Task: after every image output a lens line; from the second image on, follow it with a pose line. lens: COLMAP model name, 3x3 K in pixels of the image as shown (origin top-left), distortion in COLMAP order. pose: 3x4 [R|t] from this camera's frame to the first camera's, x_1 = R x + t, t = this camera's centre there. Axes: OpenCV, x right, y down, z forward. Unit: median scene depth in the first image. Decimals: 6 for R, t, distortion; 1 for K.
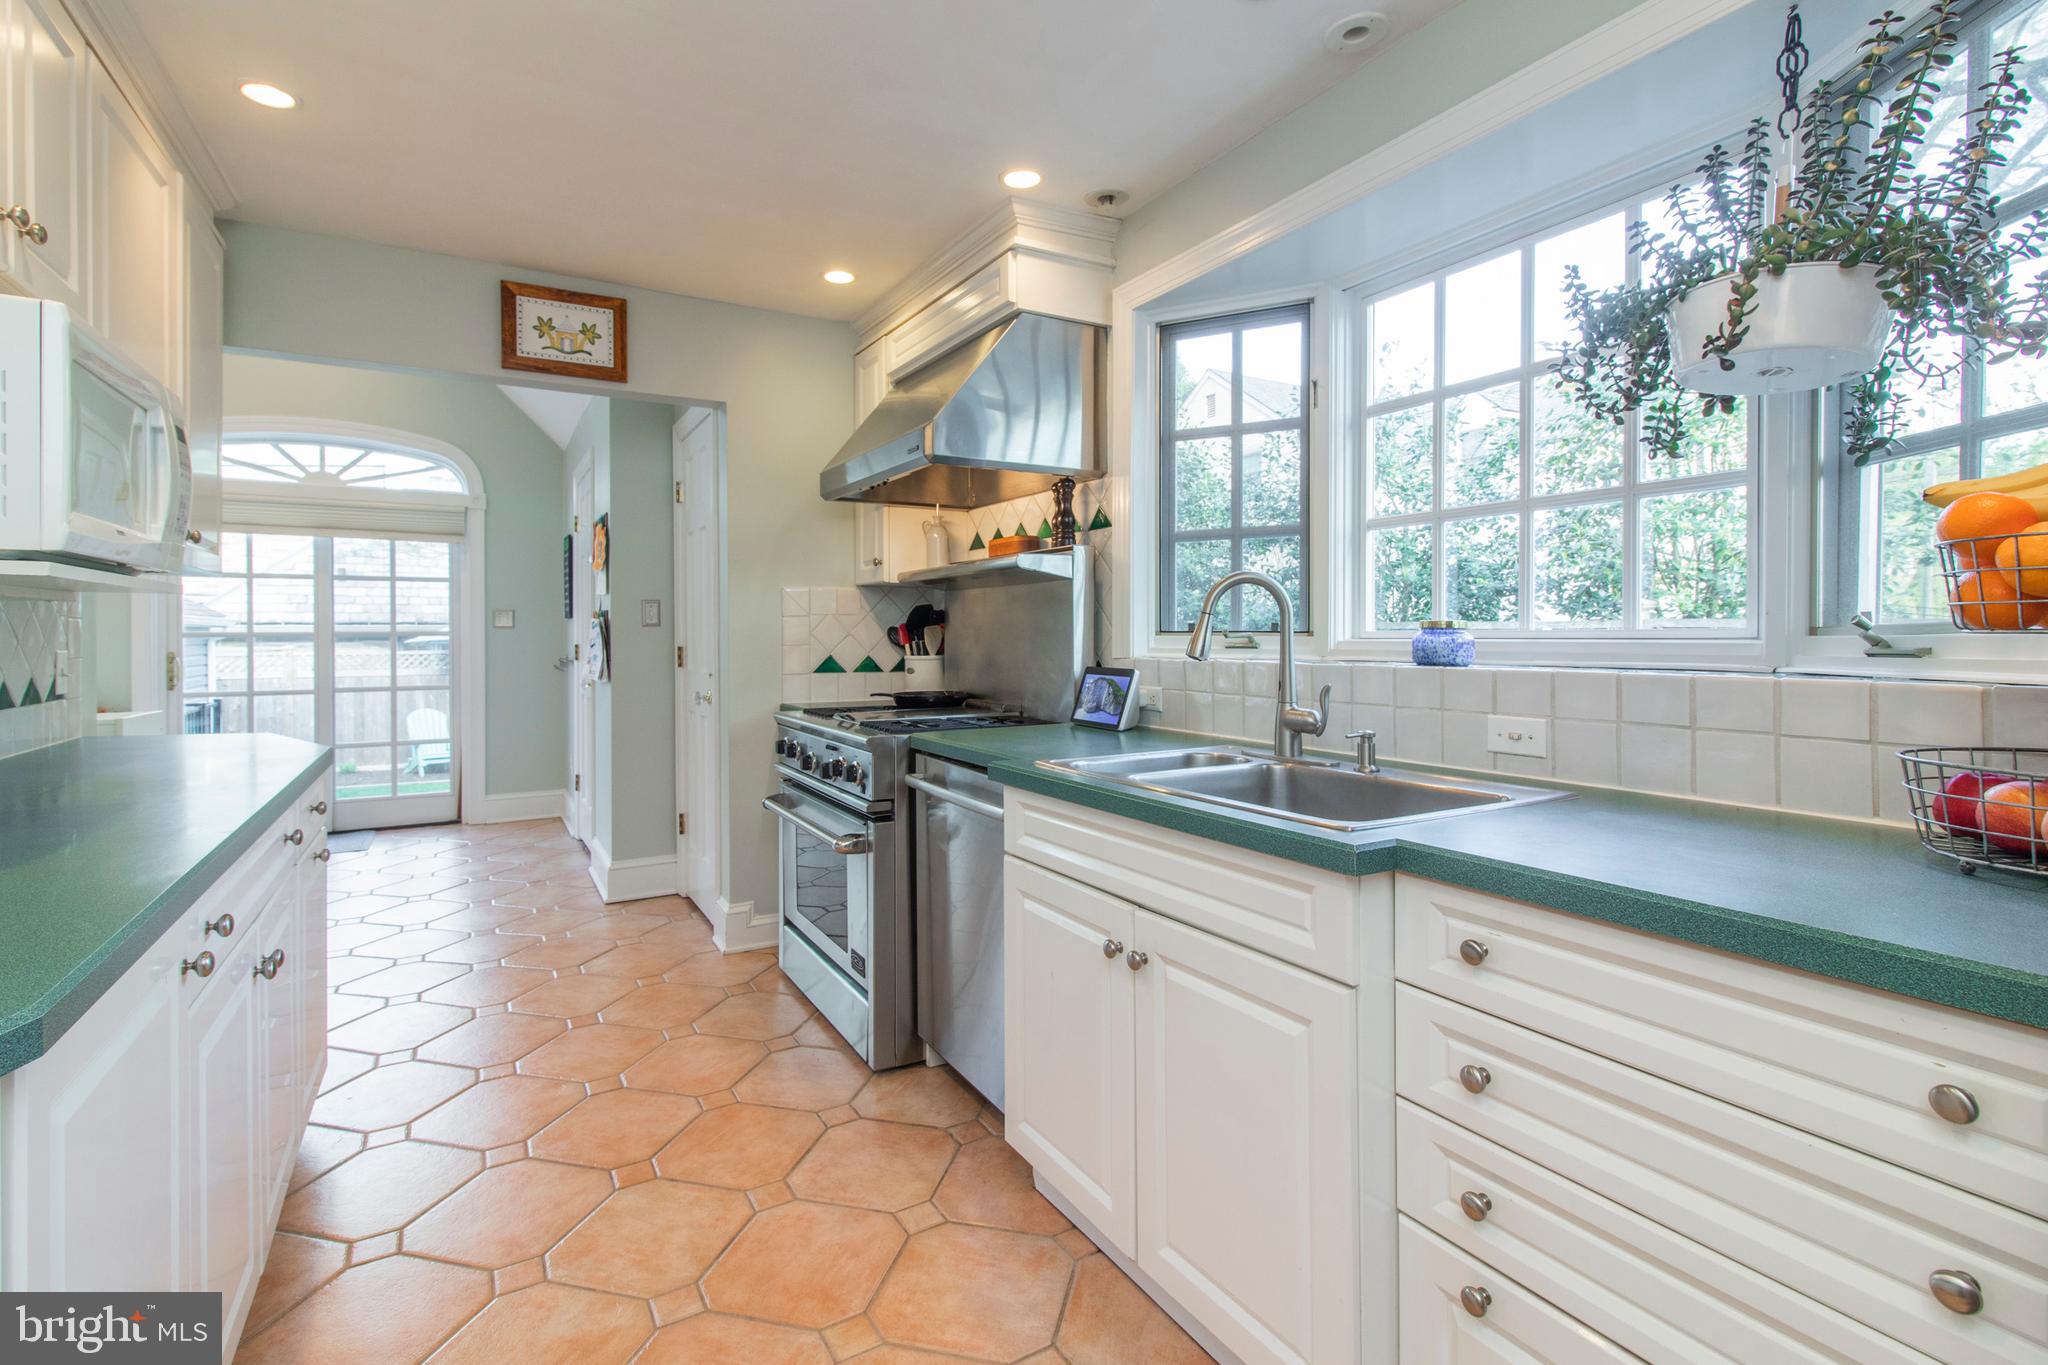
lens RADIAL K [[959.5, 0, 1017.3], [0, 959.5, 646.3], [0, 0, 1]] dist [-0.000448, 0.001282]
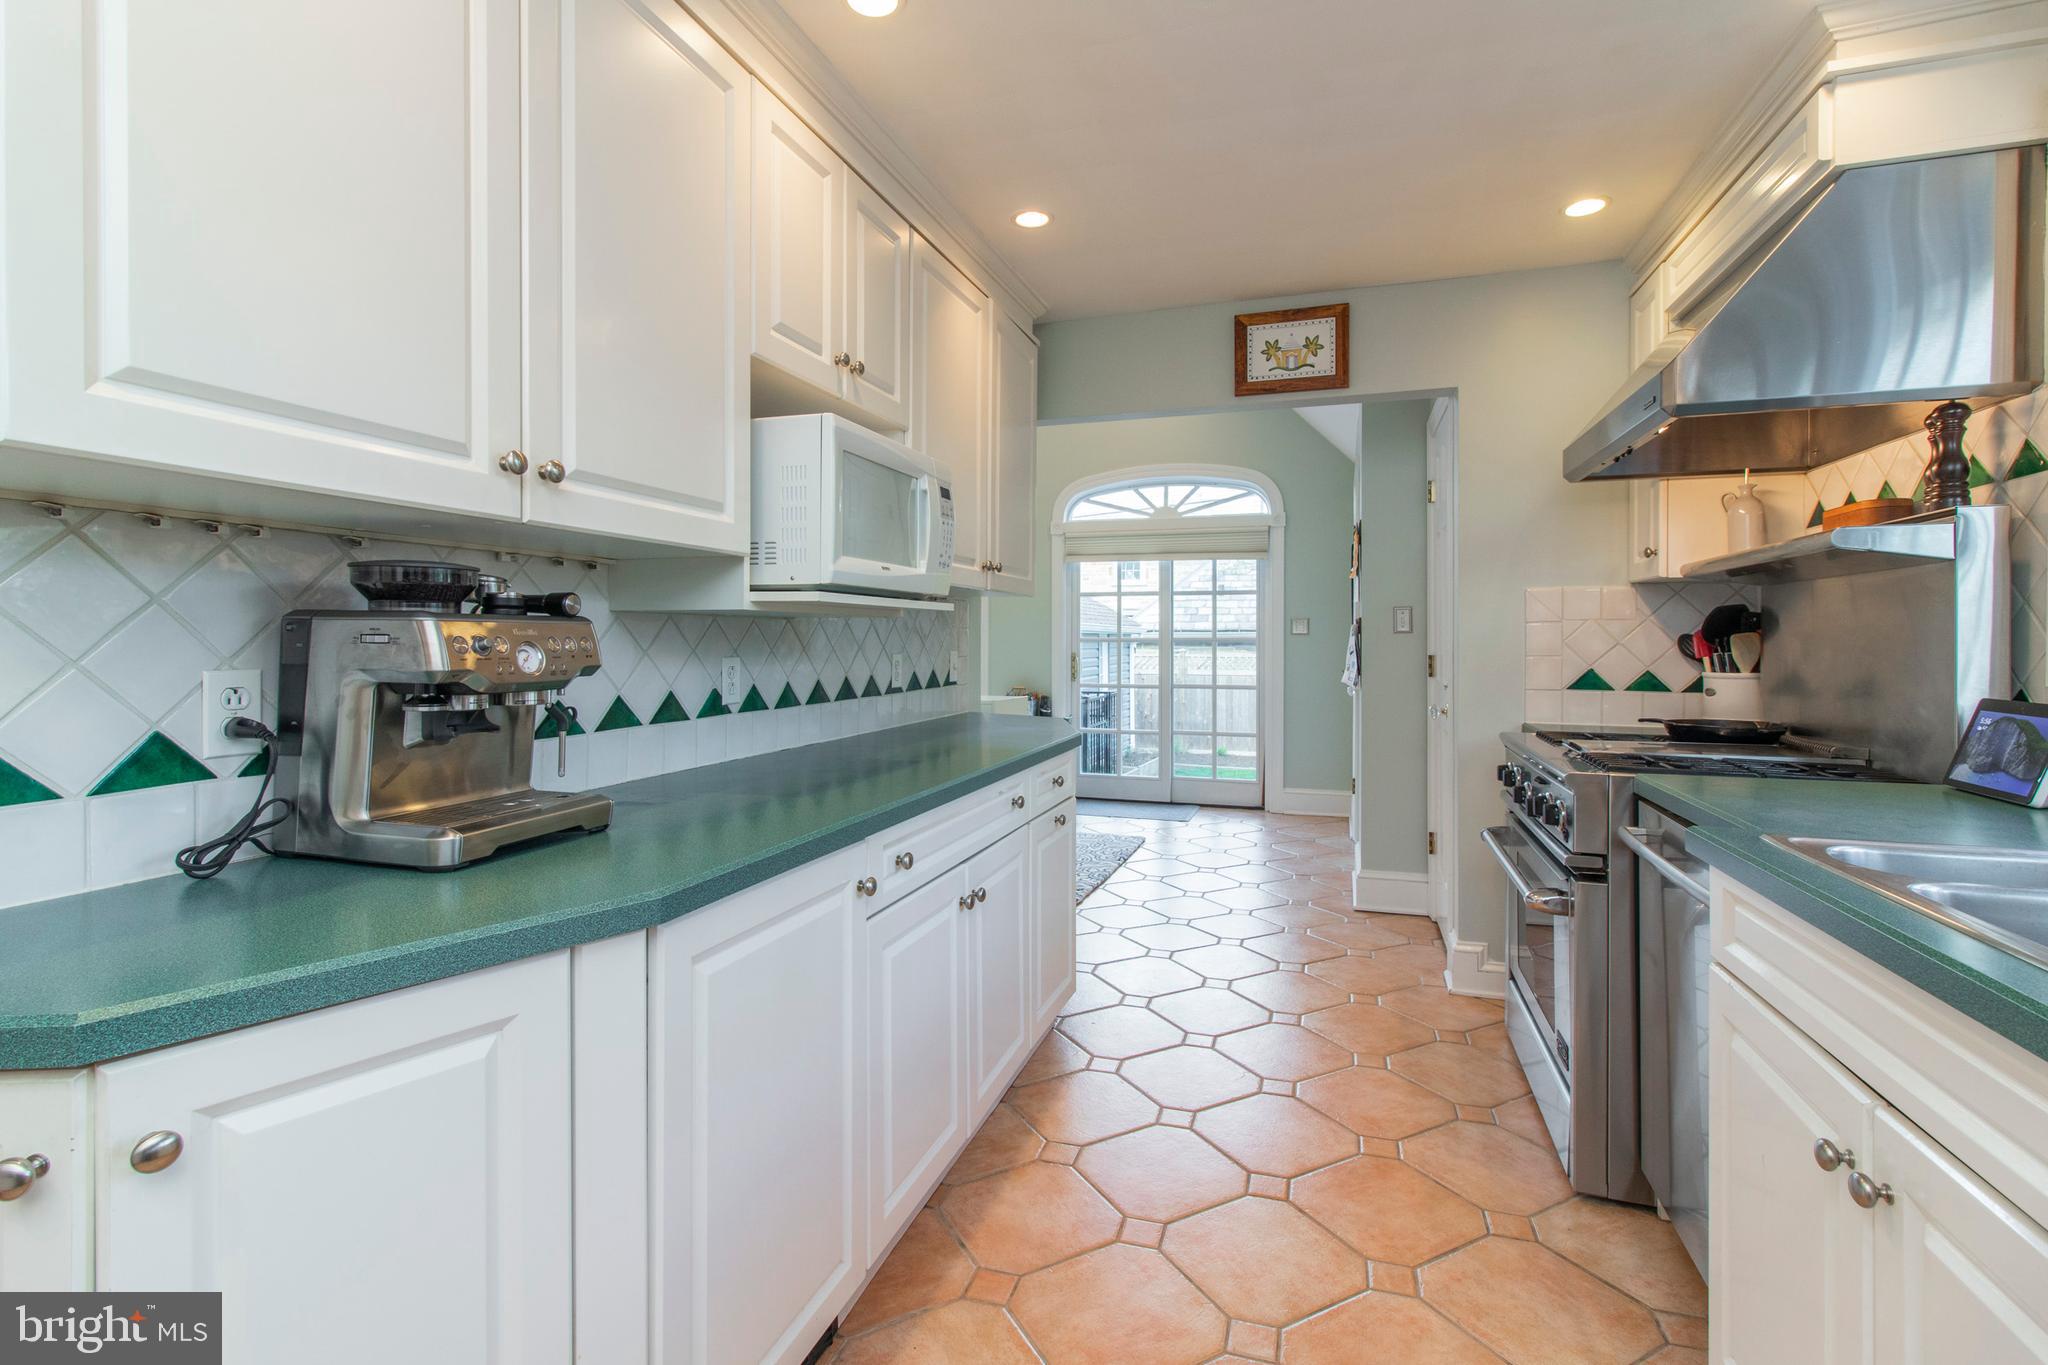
lens RADIAL K [[950.8, 0, 1015.3], [0, 950.8, 651.2], [0, 0, 1]] dist [0.003780, -0.000960]
pose [[0.660484, 0.013372, -0.750721, 0.108239], [-0.014366, 0.999883, 0.005171, -0.003511], [0.750702, 0.007369, 0.660599, 0.100988]]
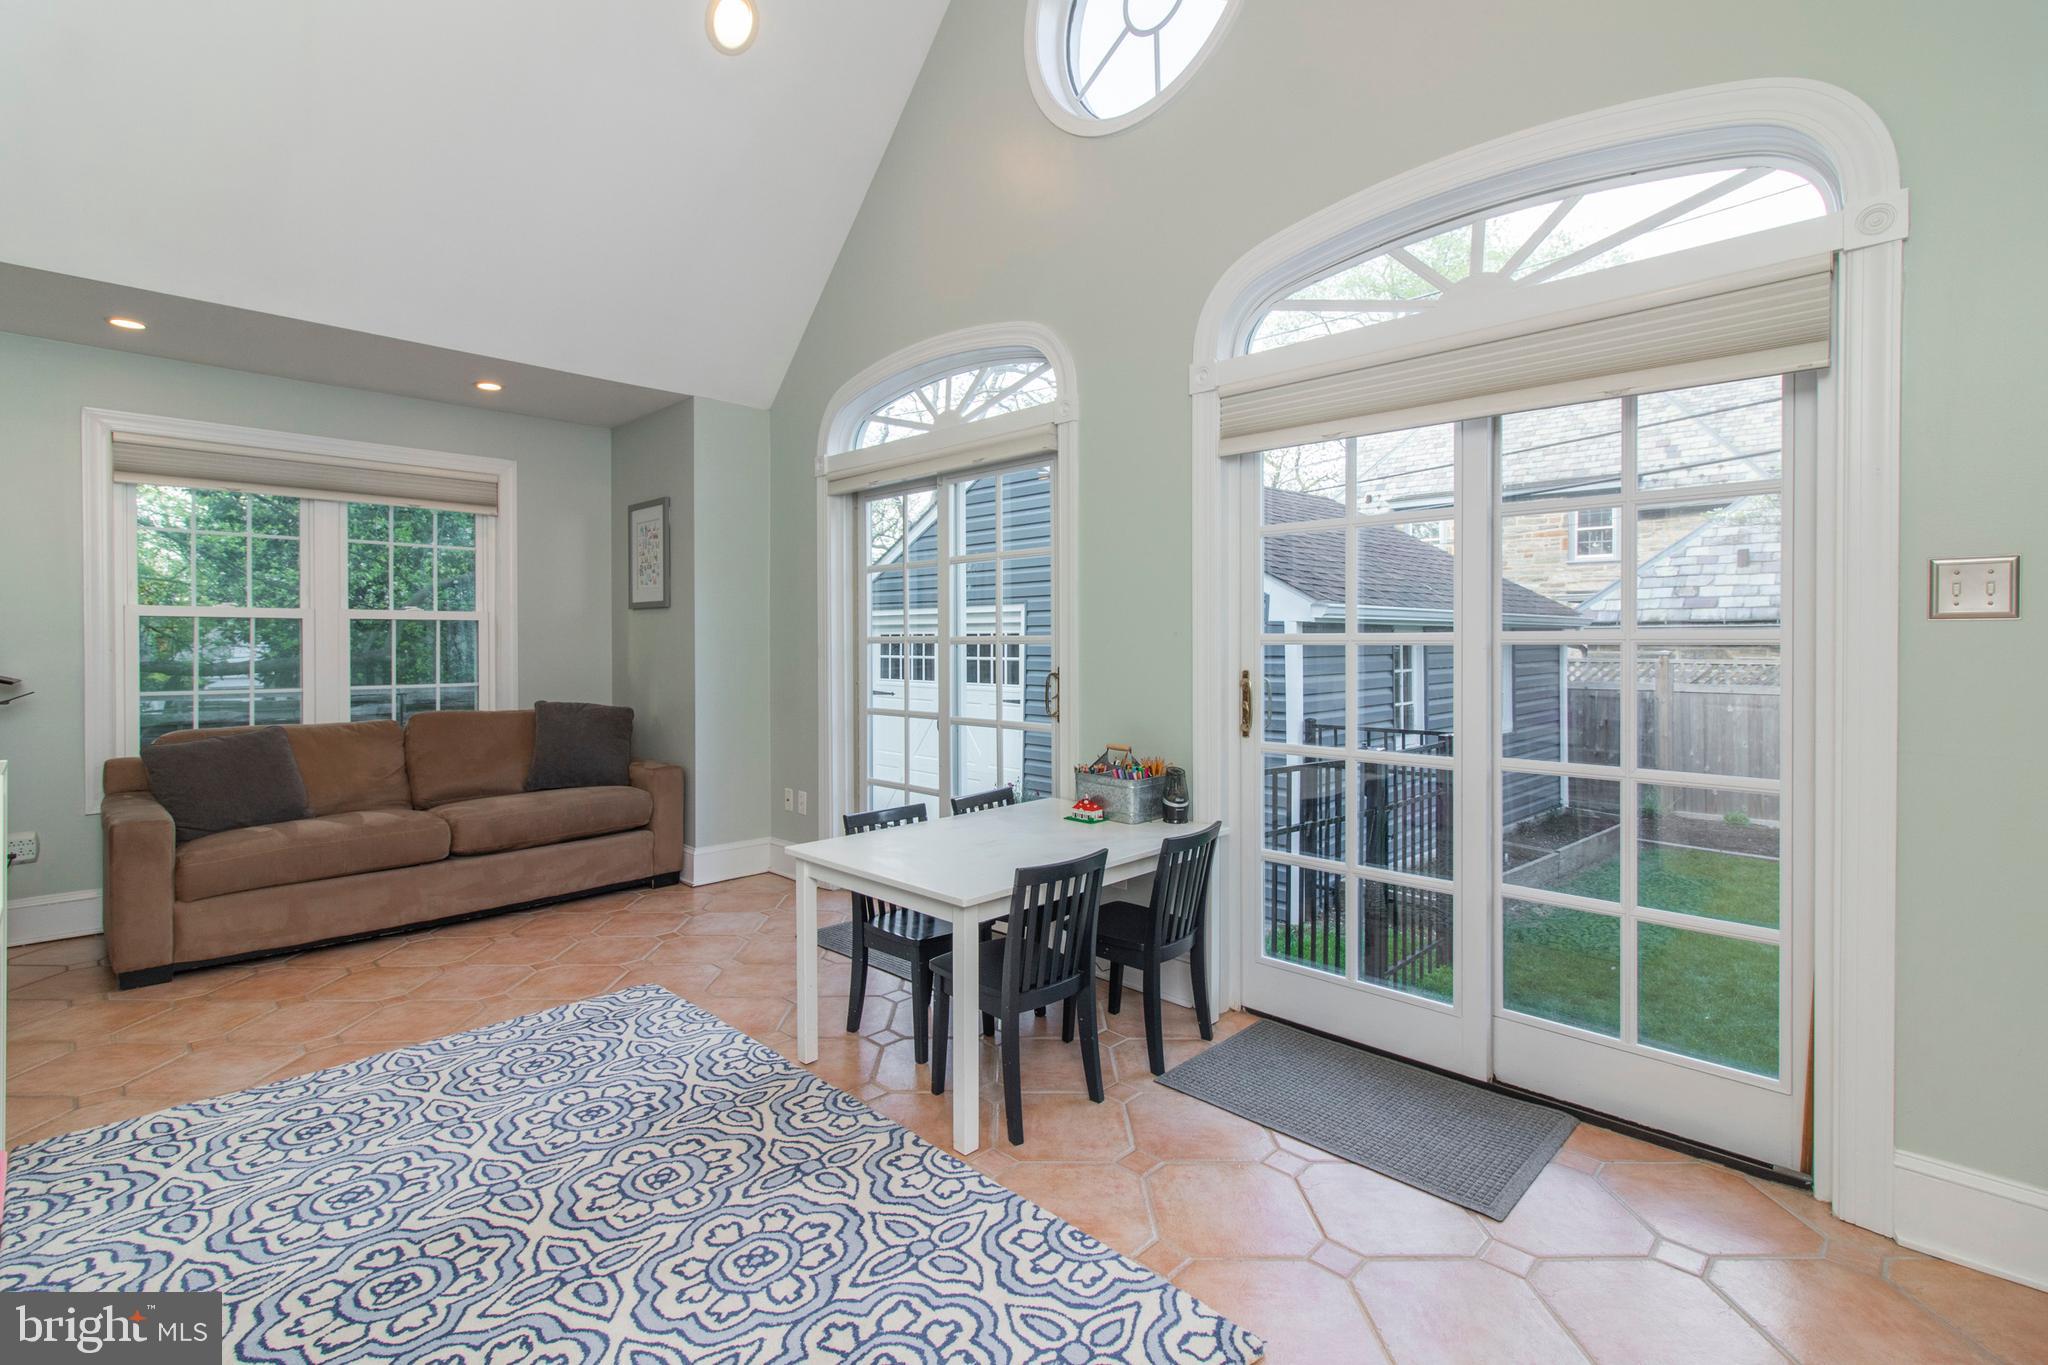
lens RADIAL K [[959.5, 0, 1017.3], [0, 959.5, 646.3], [0, 0, 1]] dist [-0.000448, 0.001282]
pose [[0.269174, 0.008975, -0.963050, -0.632932], [-0.010062, 0.999928, 0.006506, -0.016672], [0.963039, 0.007939, 0.269245, 1.222078]]
